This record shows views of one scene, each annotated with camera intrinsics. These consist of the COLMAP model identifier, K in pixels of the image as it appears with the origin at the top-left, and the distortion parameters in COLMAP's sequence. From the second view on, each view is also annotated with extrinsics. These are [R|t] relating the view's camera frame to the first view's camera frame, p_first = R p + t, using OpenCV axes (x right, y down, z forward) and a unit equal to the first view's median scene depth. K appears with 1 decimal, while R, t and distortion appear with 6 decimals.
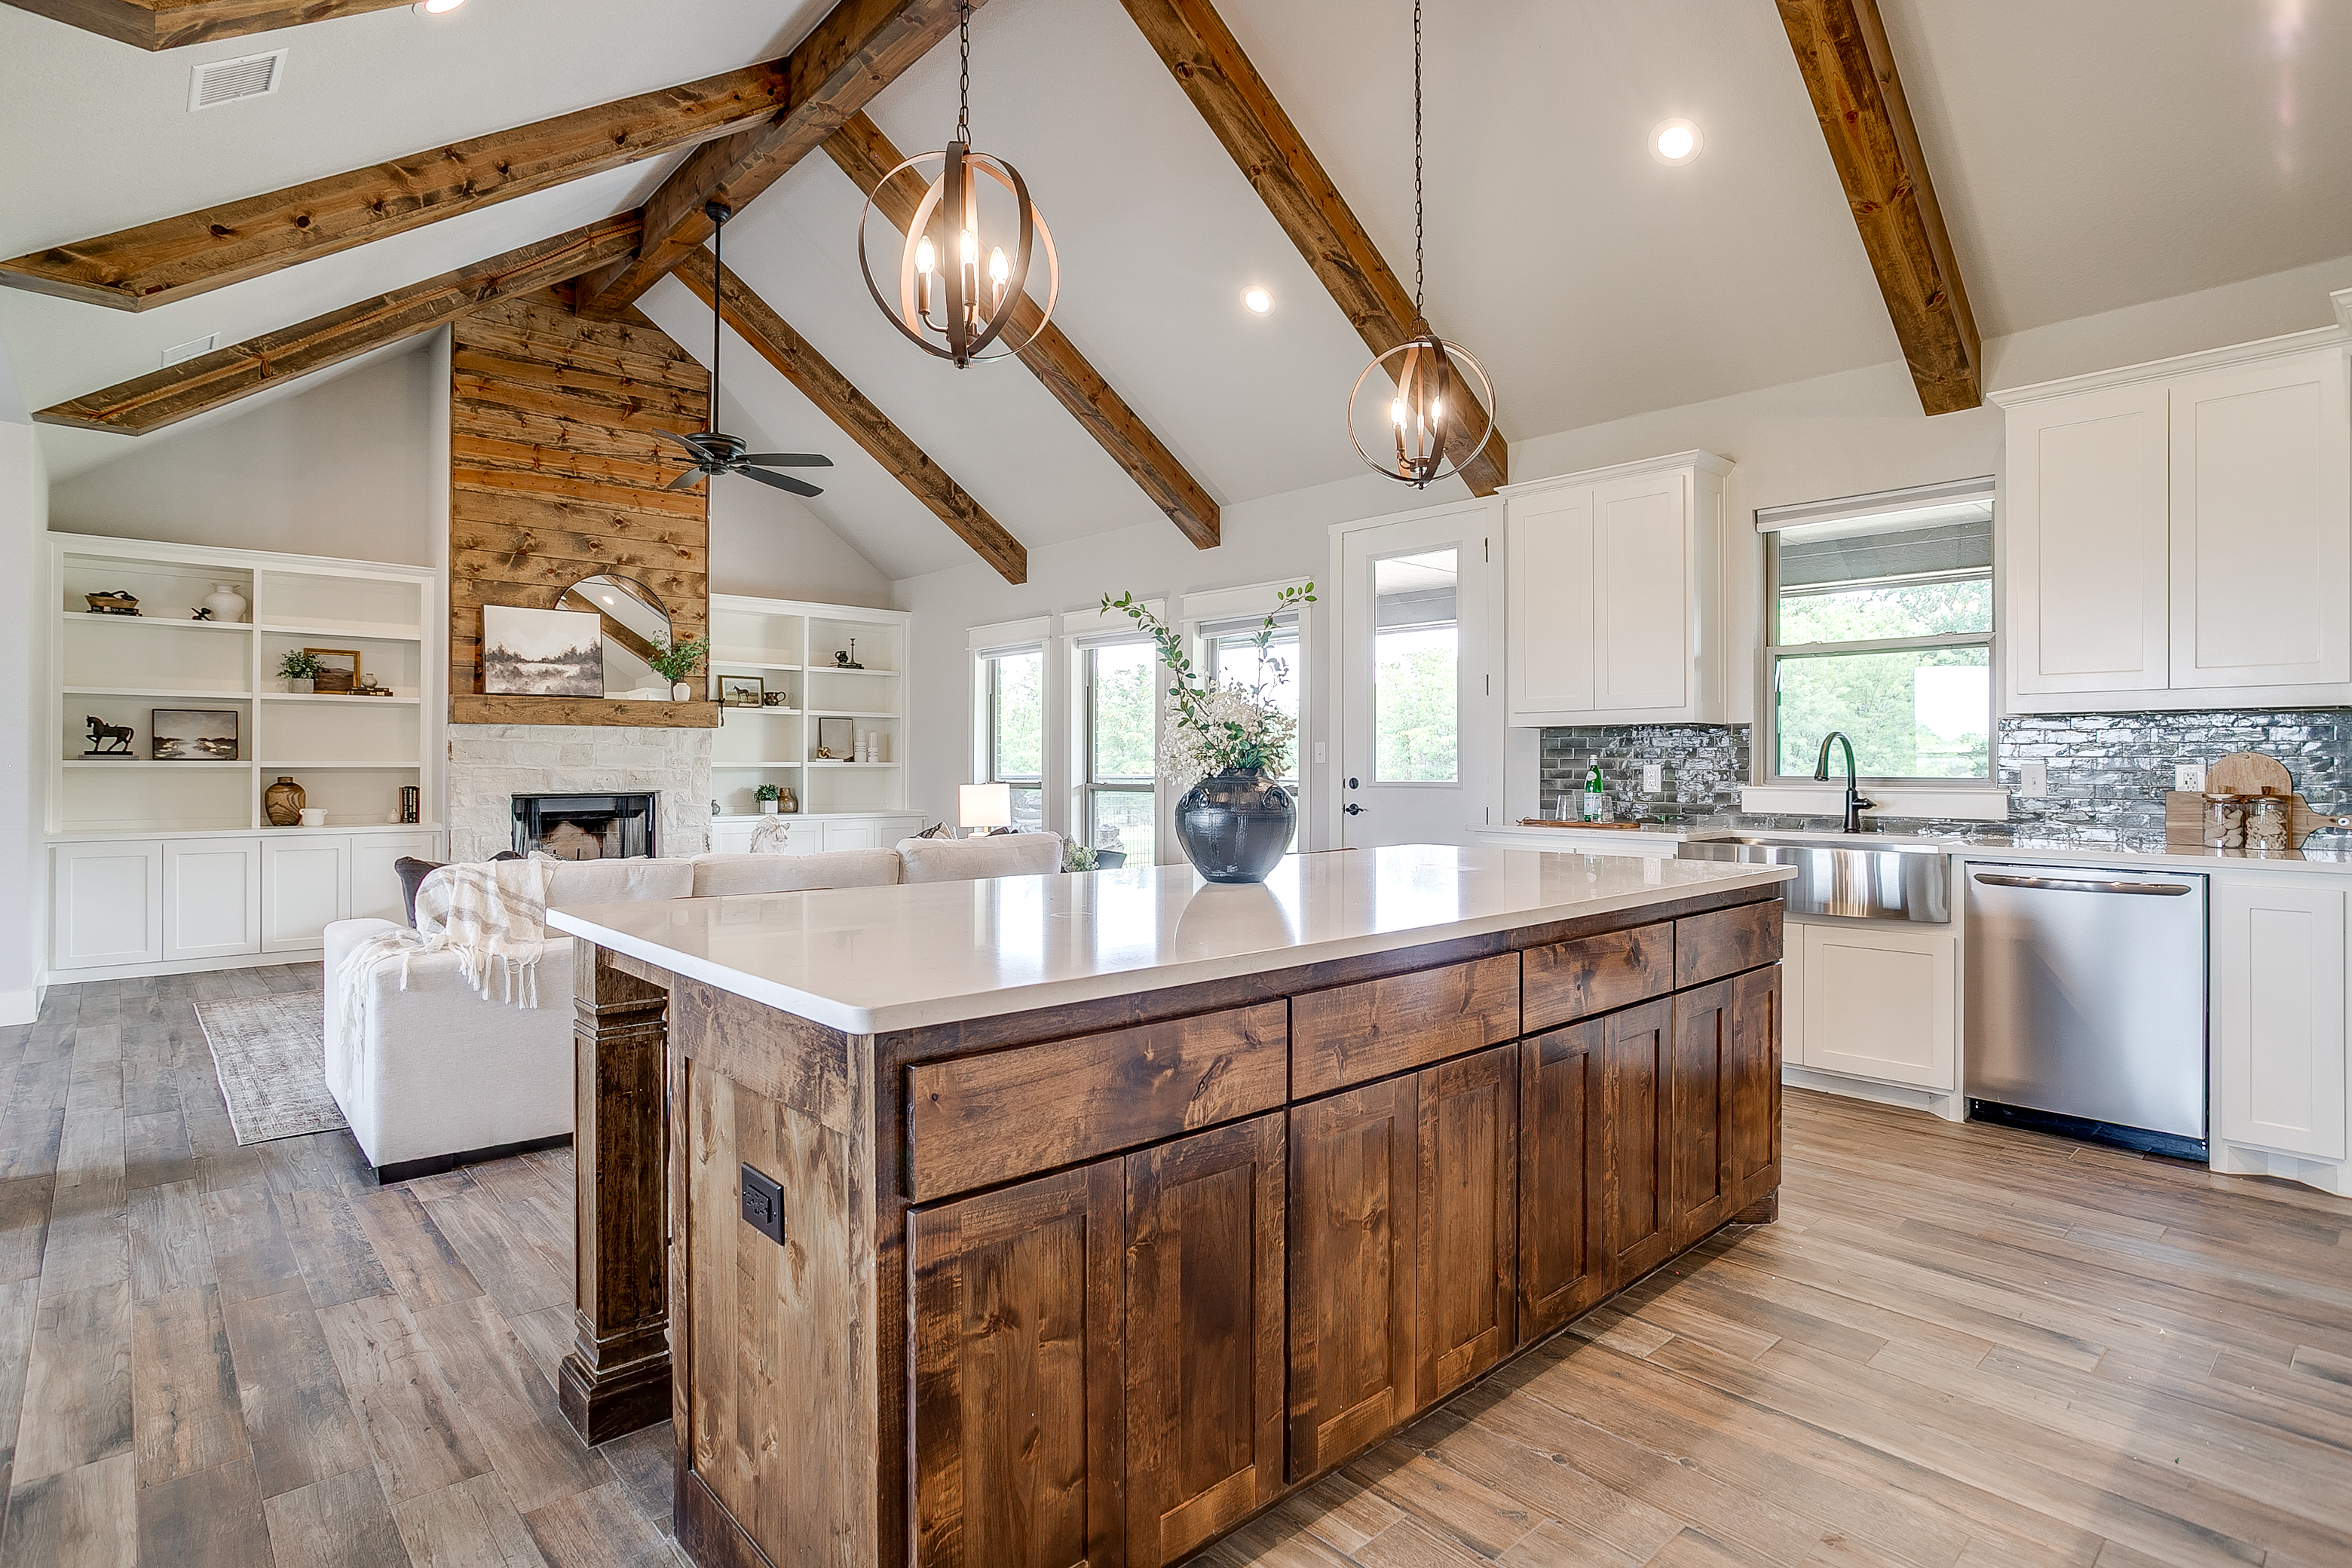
lens RADIAL K [[1195.2, 0, 1160.9], [0, 1195.2, 764.2], [0, 0, 1]] dist [-0.058421, 0.036277]
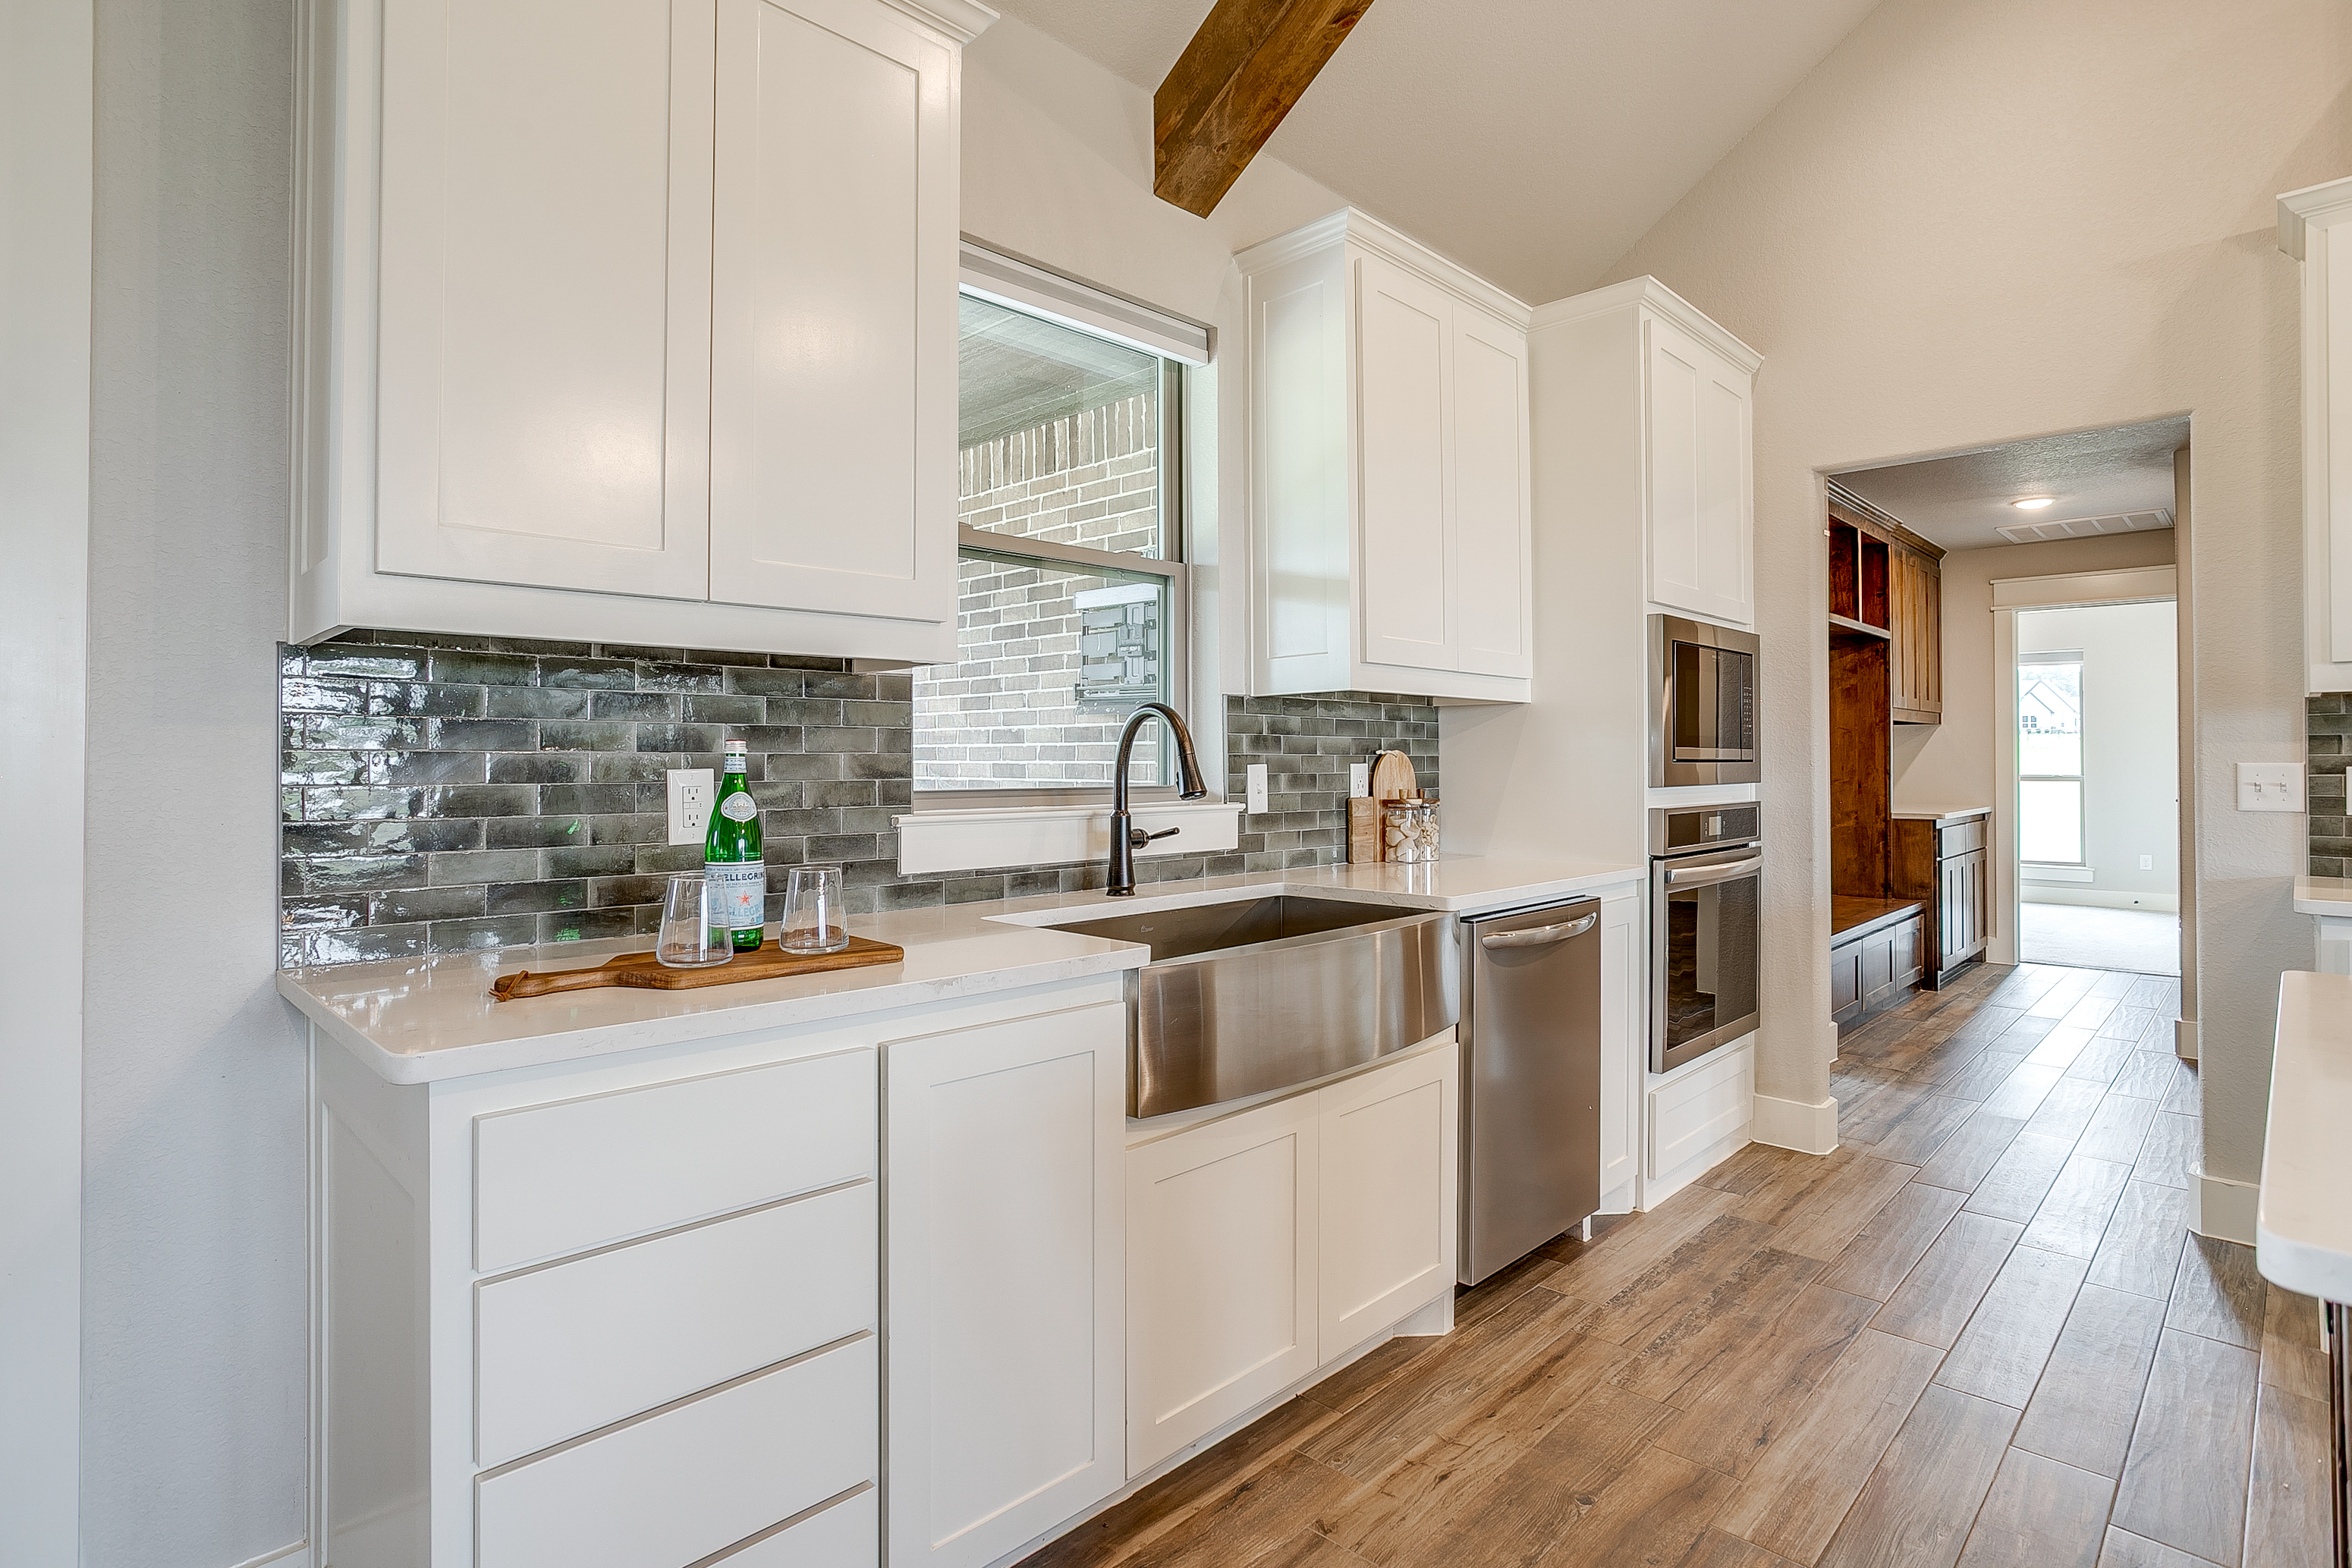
lens RADIAL K [[1201.2, 0, 1176.4], [0, 1201.2, 735.9], [0, 0, 1]] dist [-0.052506, 0.036784]
pose [[-0.071264, 0.018820, 0.997280, 0.023890], [-0.000433, 0.999821, -0.018899, -0.002006], [-0.997457, -0.001778, -0.071243, 0.617652]]
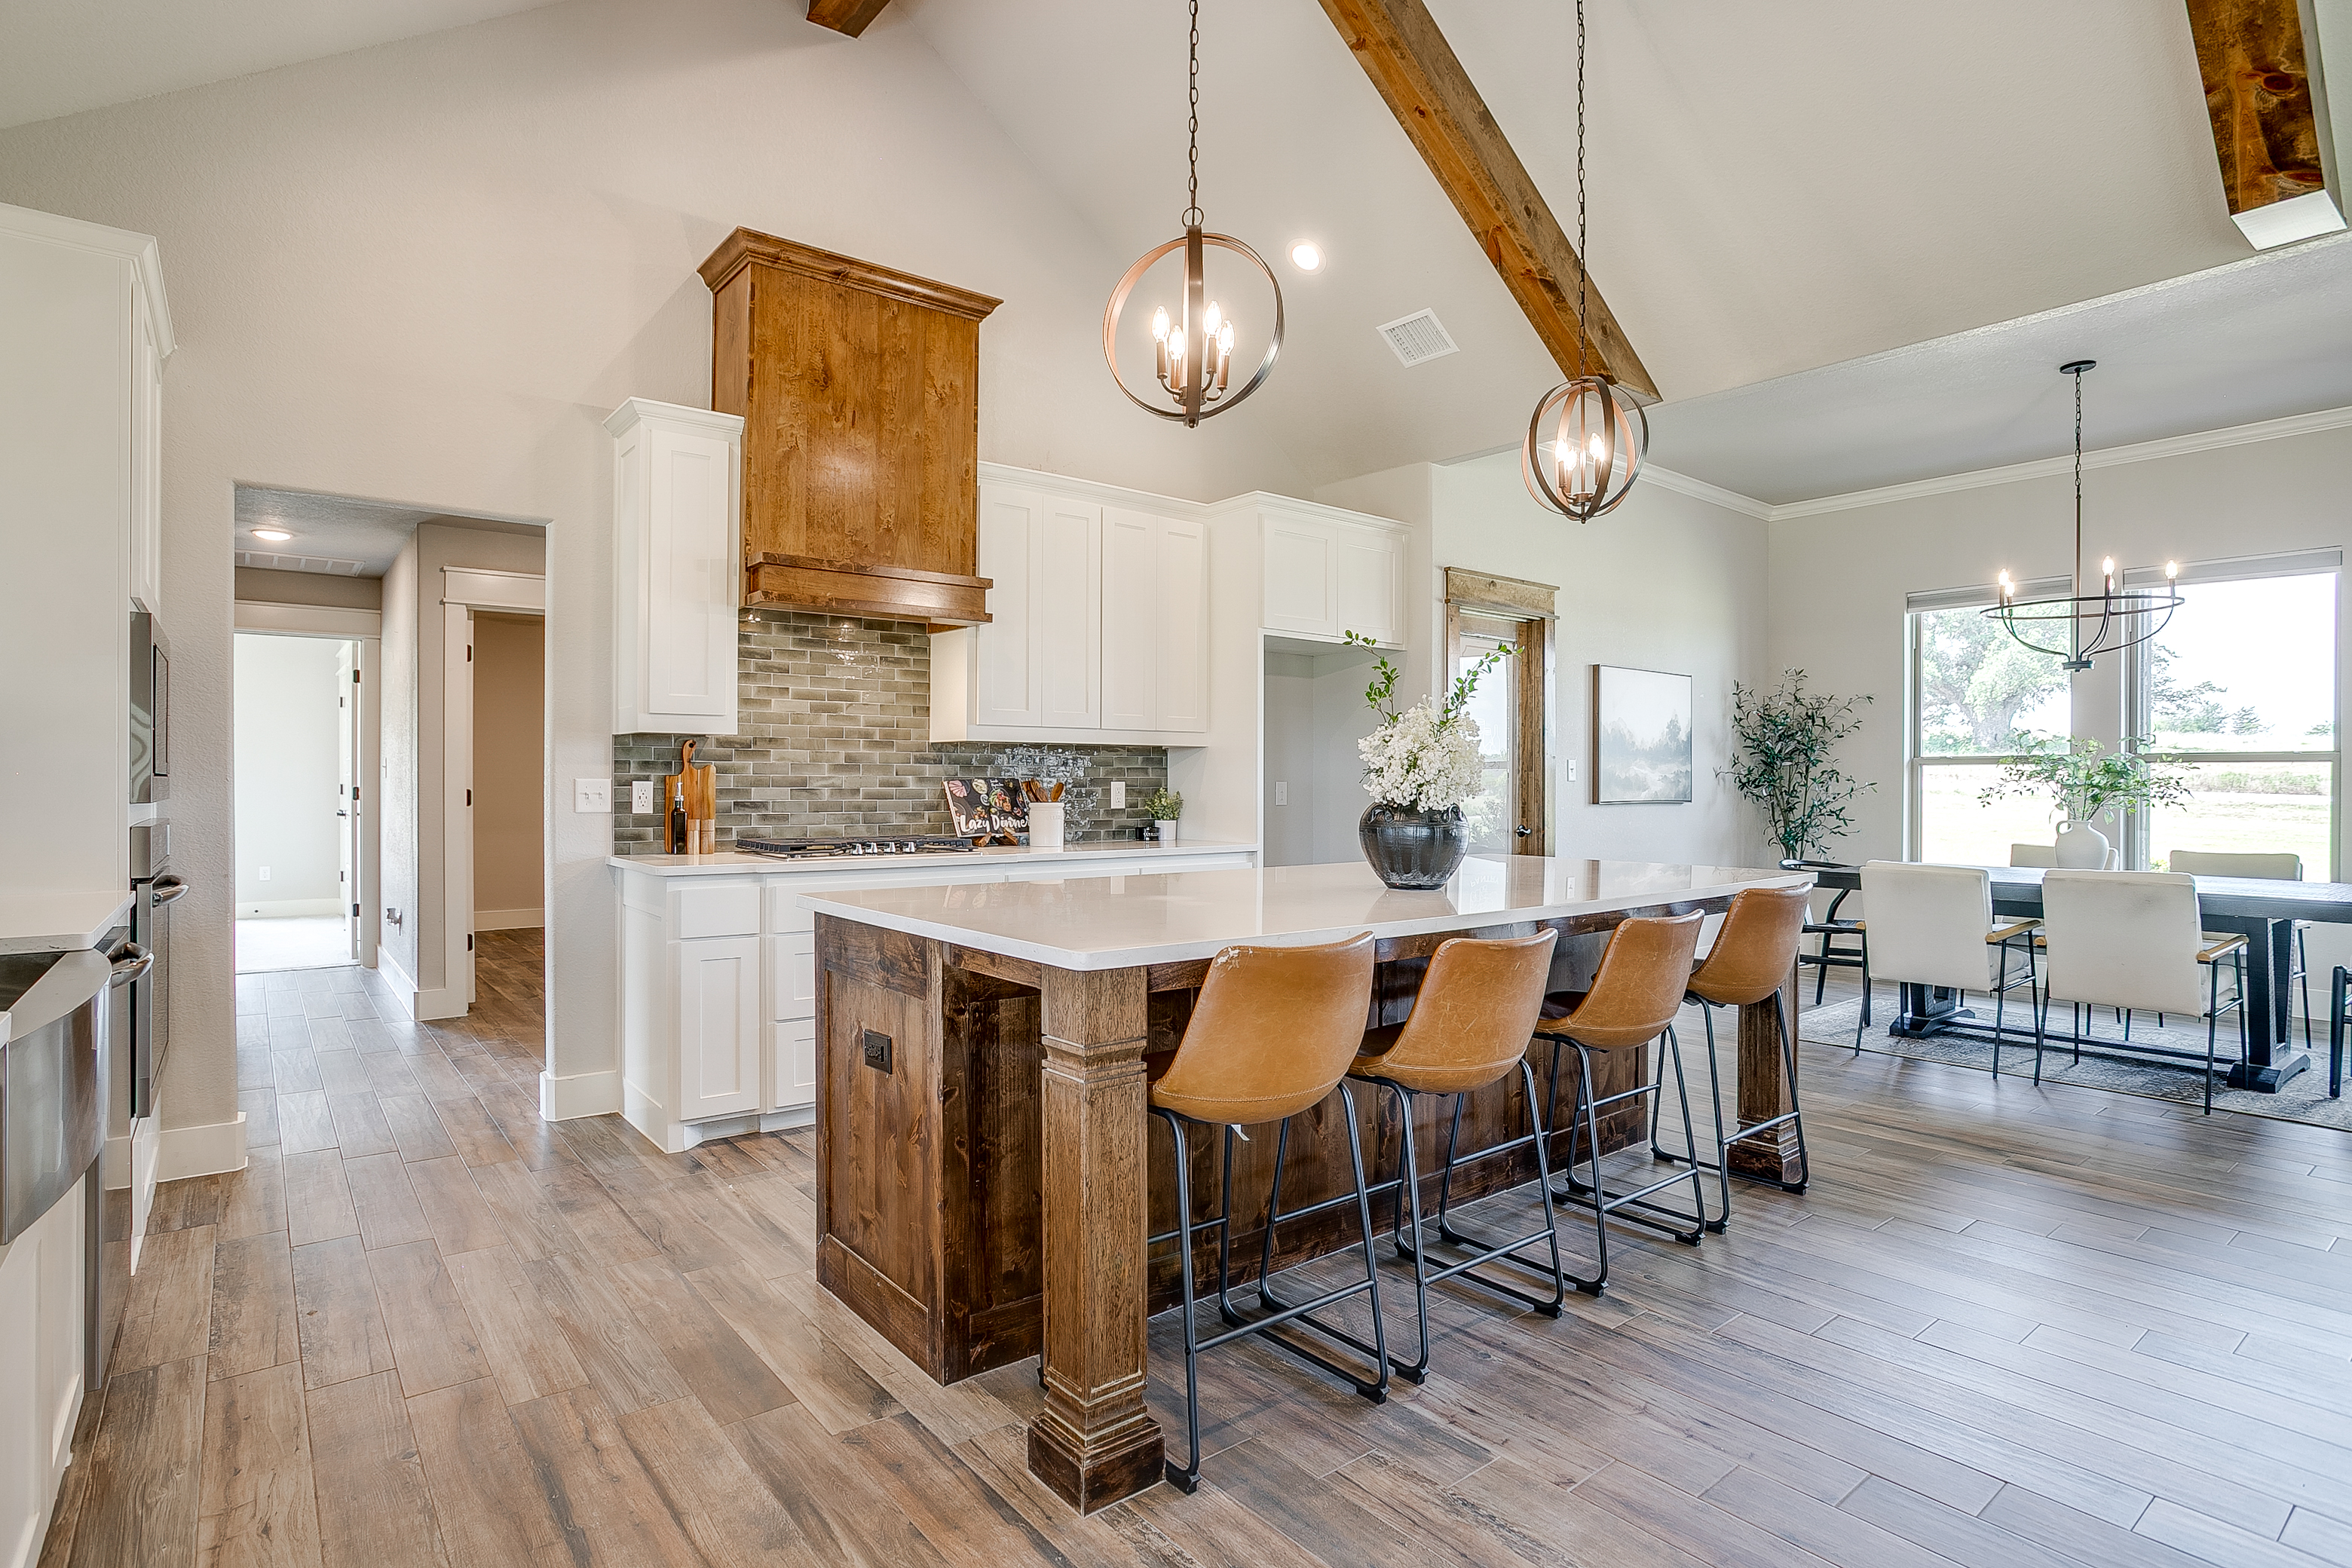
lens RADIAL K [[1186.7, 0, 1176.0], [0, 1186.7, 784.0], [0, 0, 1]] dist [-0.056395, 0.028275]
pose [[-0.998521, -0.004683, 0.054162, 0.080710], [-0.004619, 0.999988, 0.001313, -0.000204], [-0.054168, 0.001061, -0.998531, 0.768578]]
